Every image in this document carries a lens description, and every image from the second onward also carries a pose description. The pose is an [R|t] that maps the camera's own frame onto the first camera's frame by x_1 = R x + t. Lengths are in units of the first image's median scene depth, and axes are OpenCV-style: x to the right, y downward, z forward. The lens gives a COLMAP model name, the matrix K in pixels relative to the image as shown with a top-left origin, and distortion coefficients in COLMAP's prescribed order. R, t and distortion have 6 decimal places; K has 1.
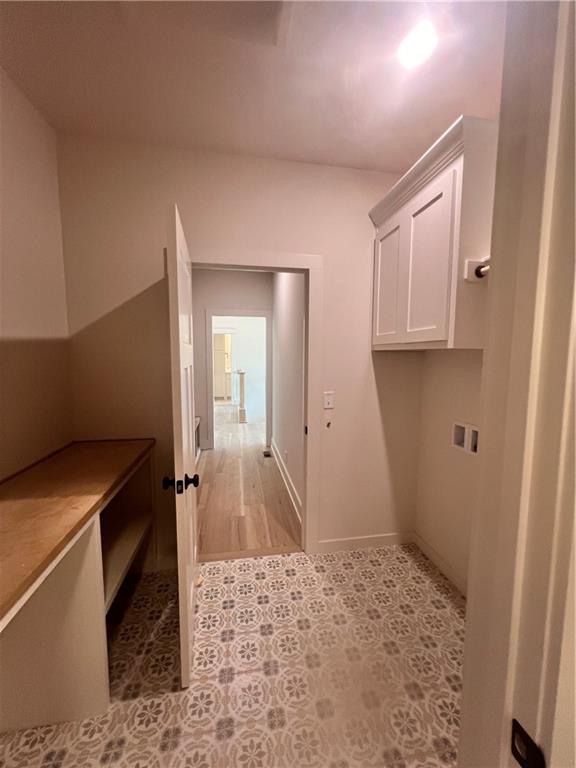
lens RADIAL K [[305.1, 0, 287.8], [0, 305.1, 382.3], [0, 0, 1]] dist [0.003350, 0.000131]
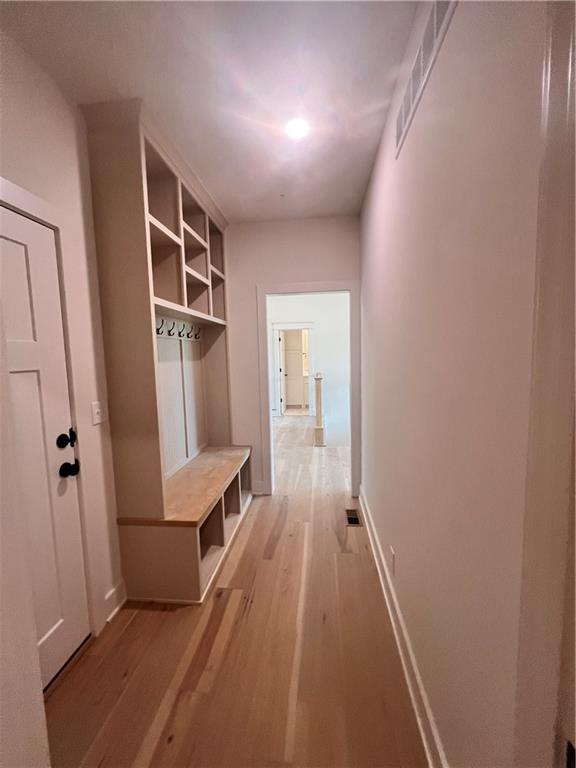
lens RADIAL K [[305.1, 0, 291.6], [0, 305.1, 382.0], [0, 0, 1]] dist [0.003350, 0.000131]
pose [[0.963986, -0.005536, -0.265894, -0.020365], [0.005167, 0.999984, -0.002089, -0.026620], [0.265901, 0.000640, 0.964000, 0.349939]]
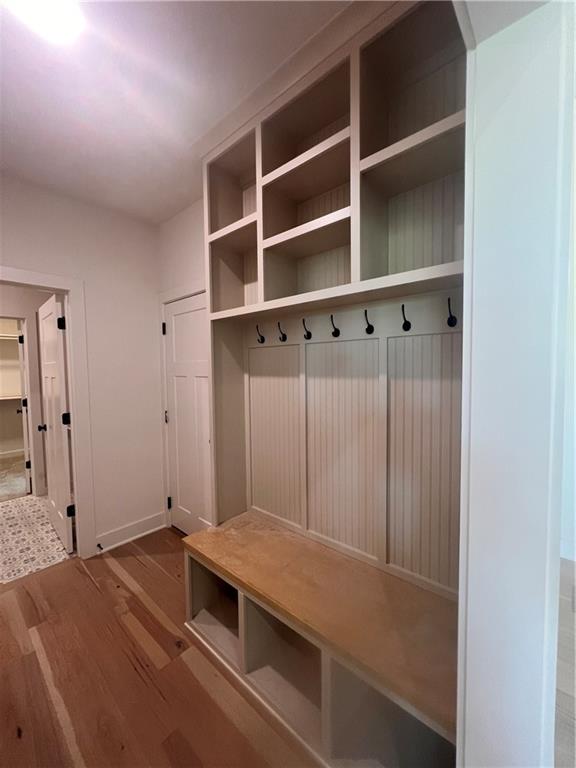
lens RADIAL K [[311.2, 0, 288.8], [0, 311.2, 385.8], [0, 0, 1]] dist [-0.000242, 0.000349]
pose [[-0.781542, 0.034662, -0.622889, -0.099587], [-0.051778, 0.991406, 0.120136, -0.088572], [0.621700, 0.126143, -0.773031, 0.980159]]
